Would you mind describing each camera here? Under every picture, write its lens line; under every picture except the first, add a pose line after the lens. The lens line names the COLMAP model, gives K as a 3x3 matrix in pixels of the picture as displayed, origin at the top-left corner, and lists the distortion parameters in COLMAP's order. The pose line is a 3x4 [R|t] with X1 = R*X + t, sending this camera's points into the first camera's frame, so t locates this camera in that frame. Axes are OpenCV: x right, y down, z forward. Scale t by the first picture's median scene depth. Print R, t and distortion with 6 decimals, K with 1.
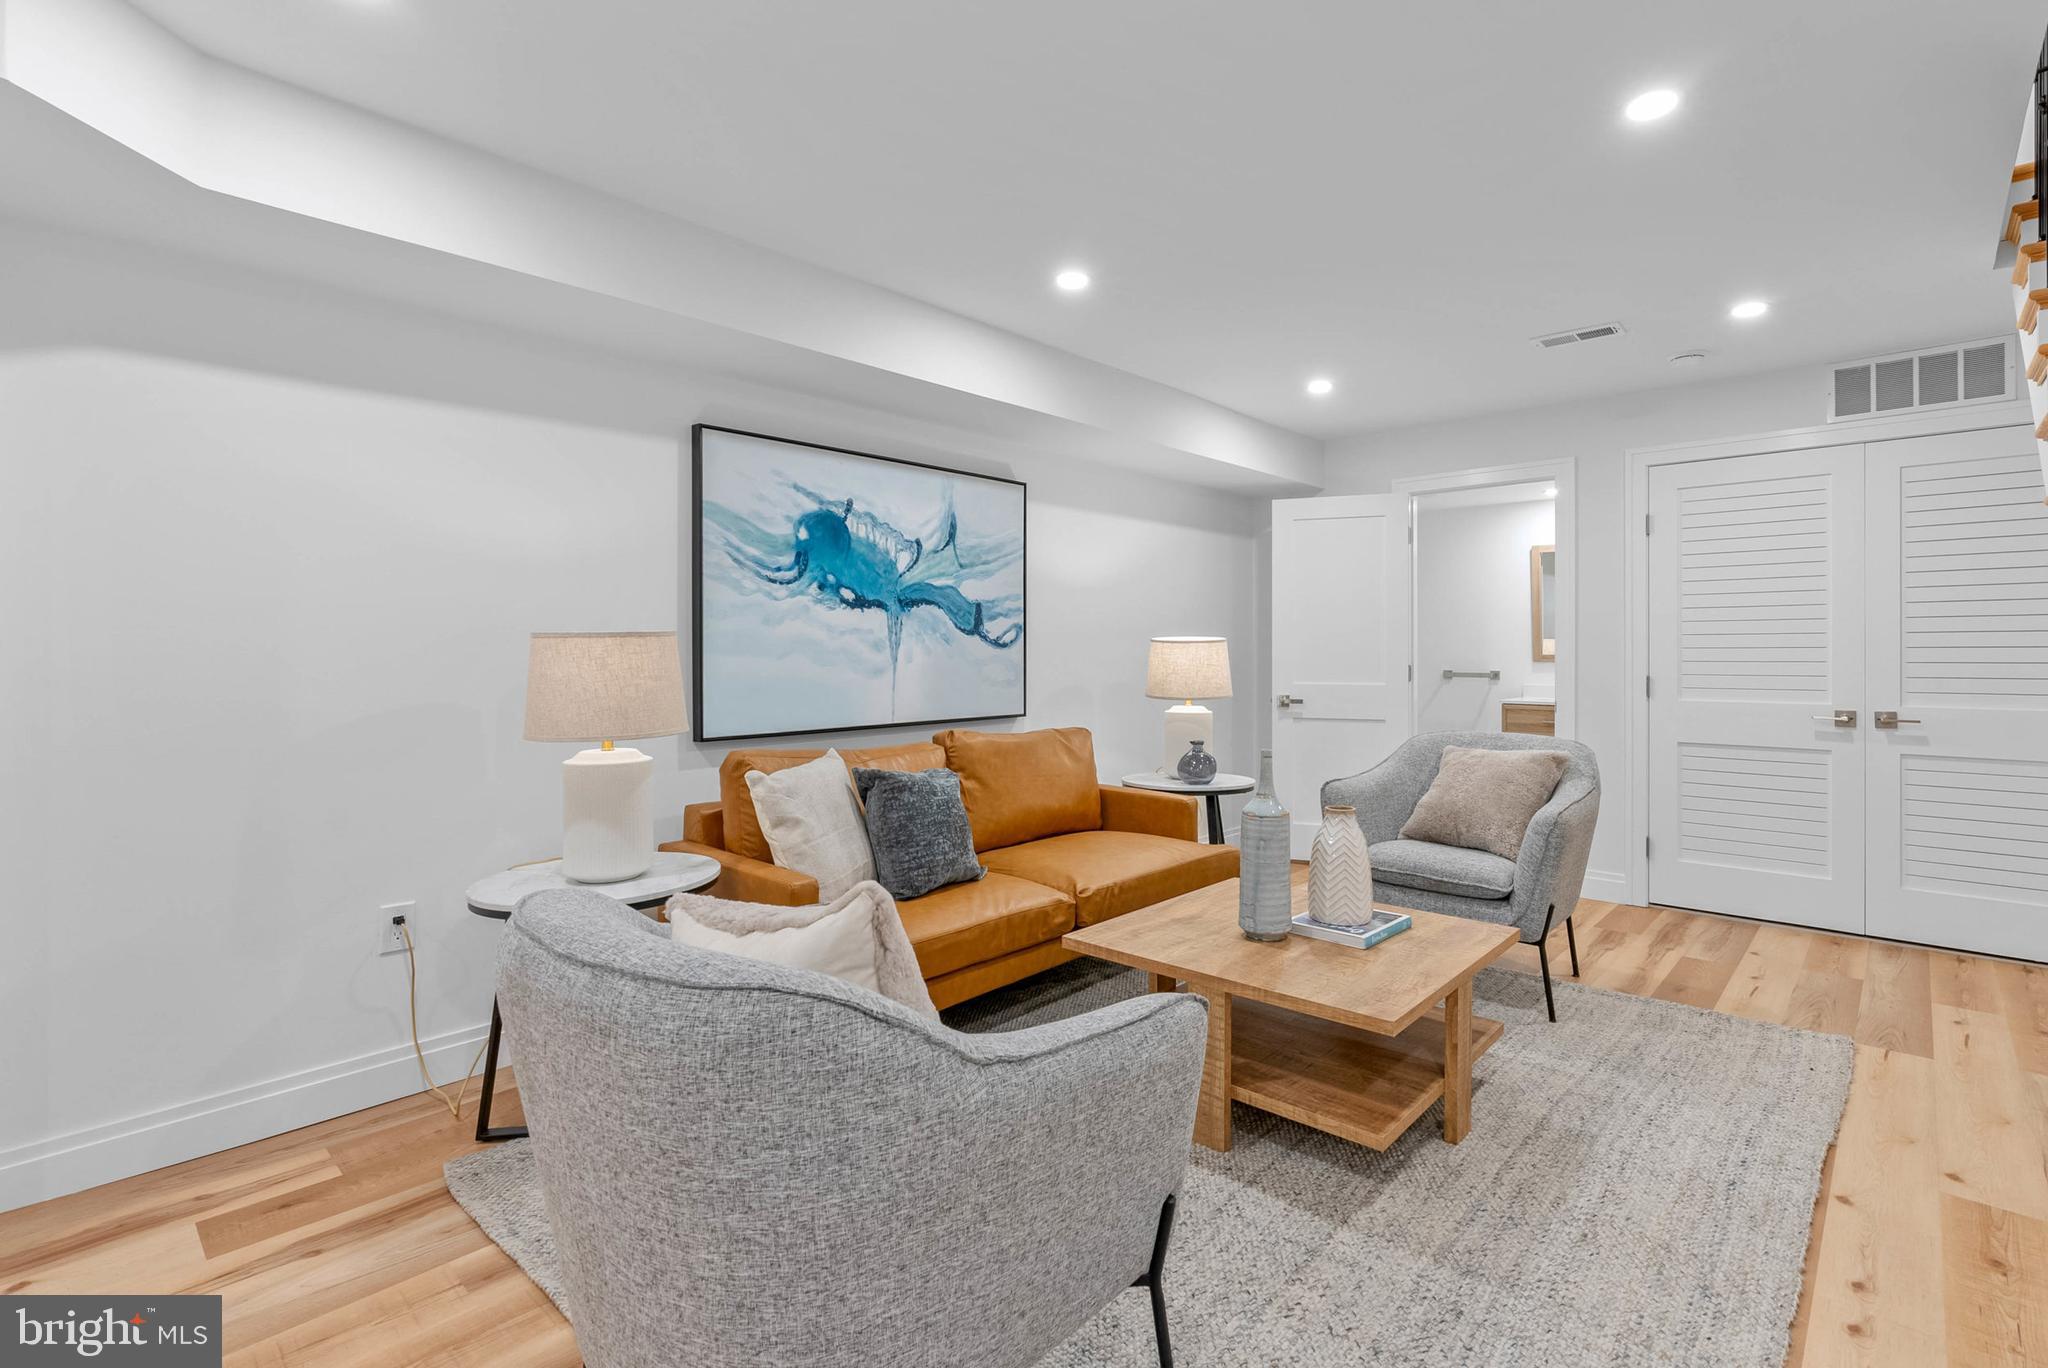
lens RADIAL K [[942.3, 0, 1024.0], [0, 942.3, 684.0], [0, 0, 1]] dist [-0.001970, 0.000139]
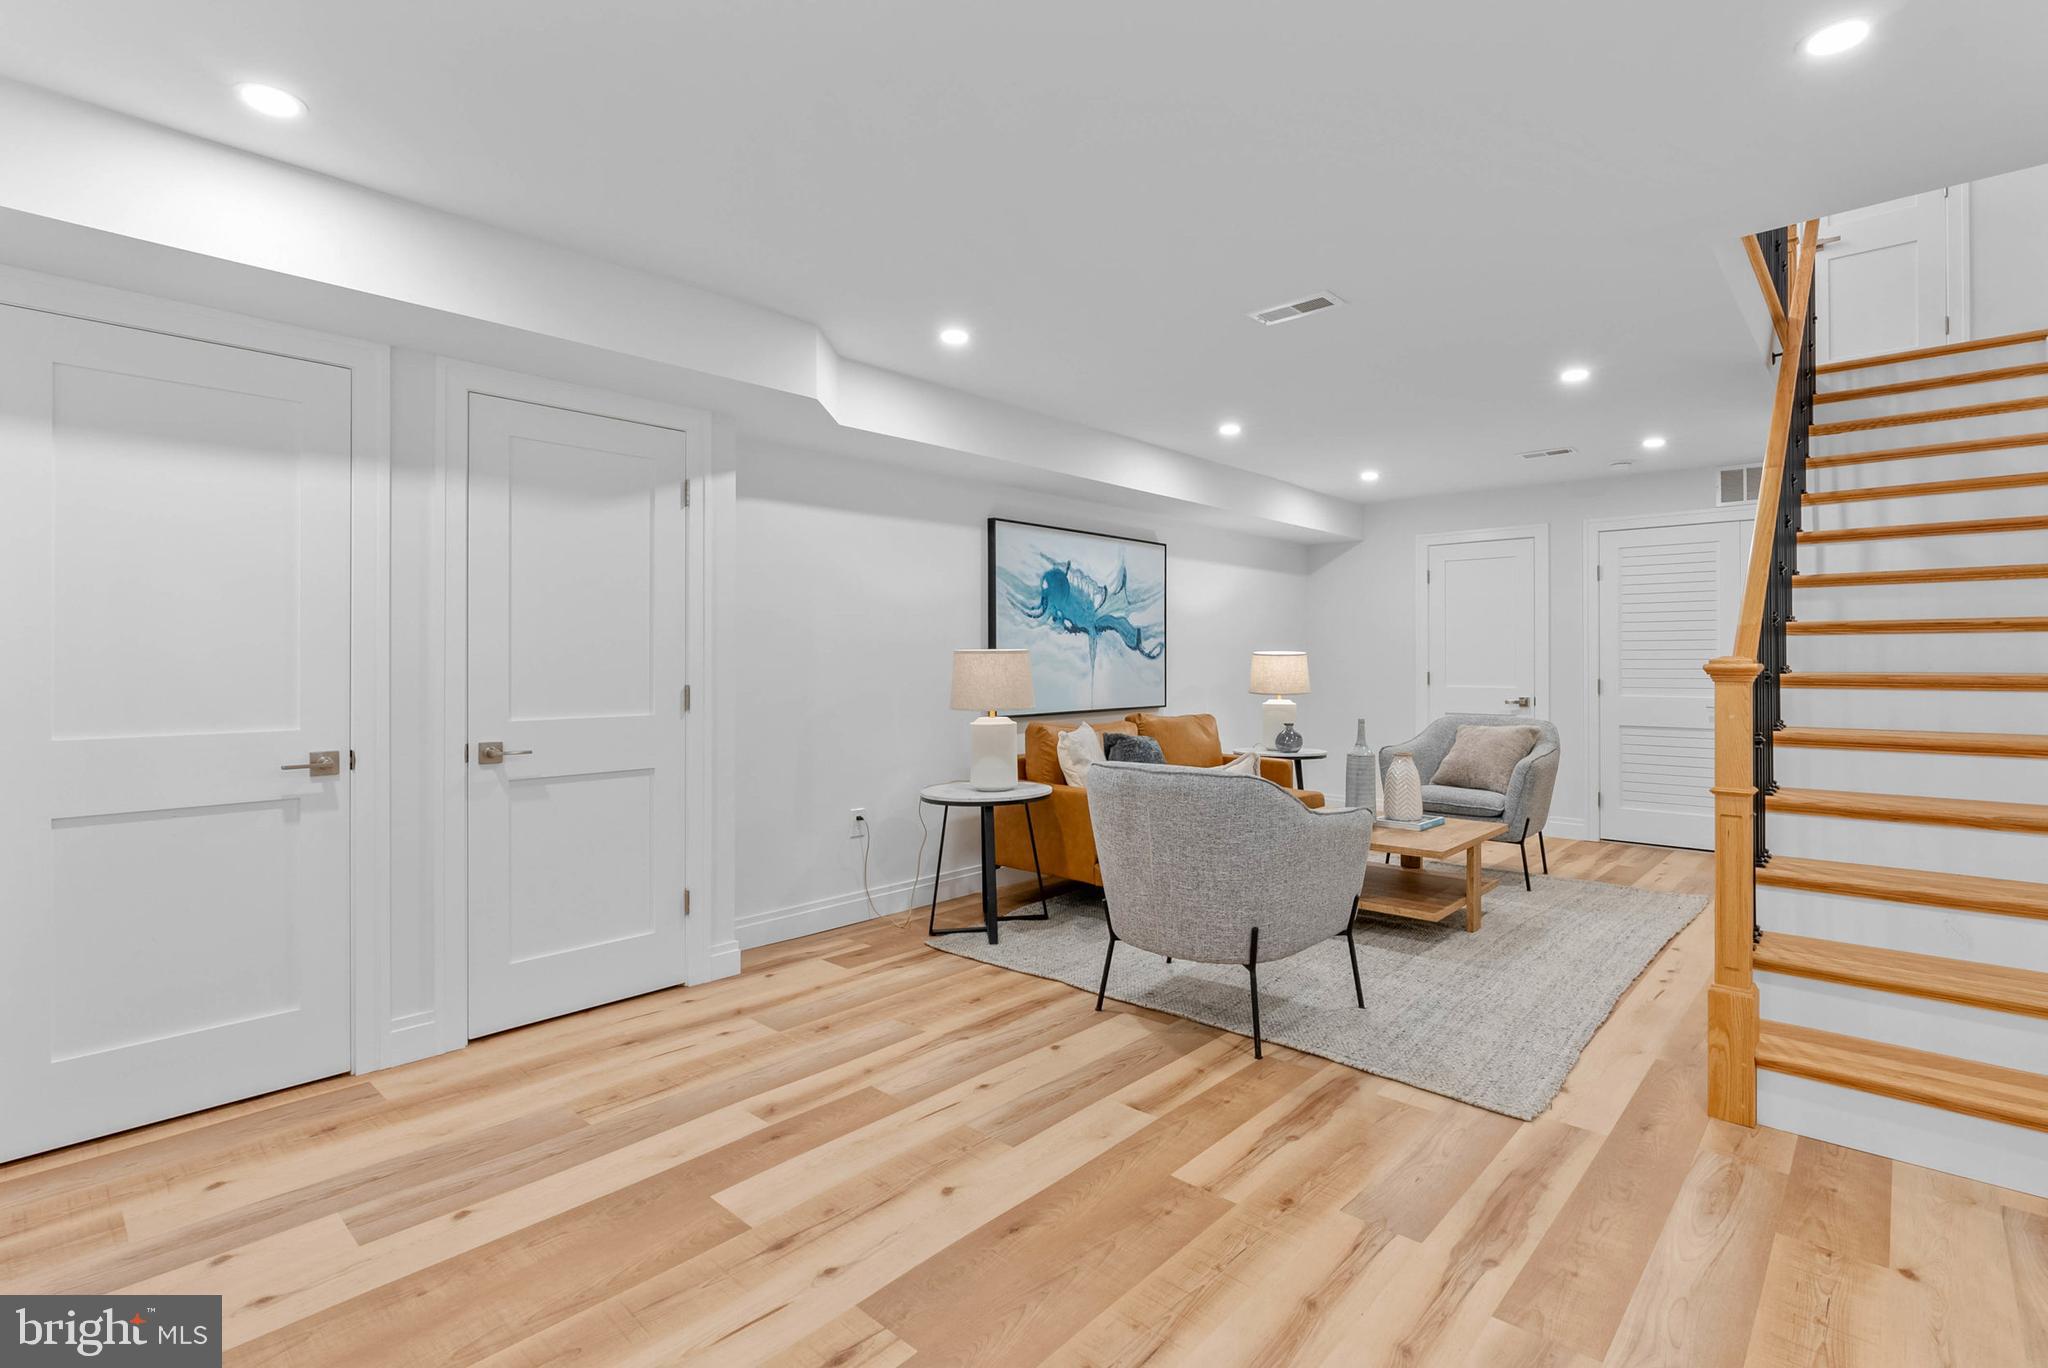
lens RADIAL K [[961.9, 0, 1025.4], [0, 961.9, 689.7], [0, 0, 1]] dist [0.000285, 0.000009]
pose [[0.999896, -0.000087, 0.014434, -0.279936], [0.000167, 0.999985, -0.005534, 0.019403], [-0.014433, 0.005536, 0.999881, -0.549039]]
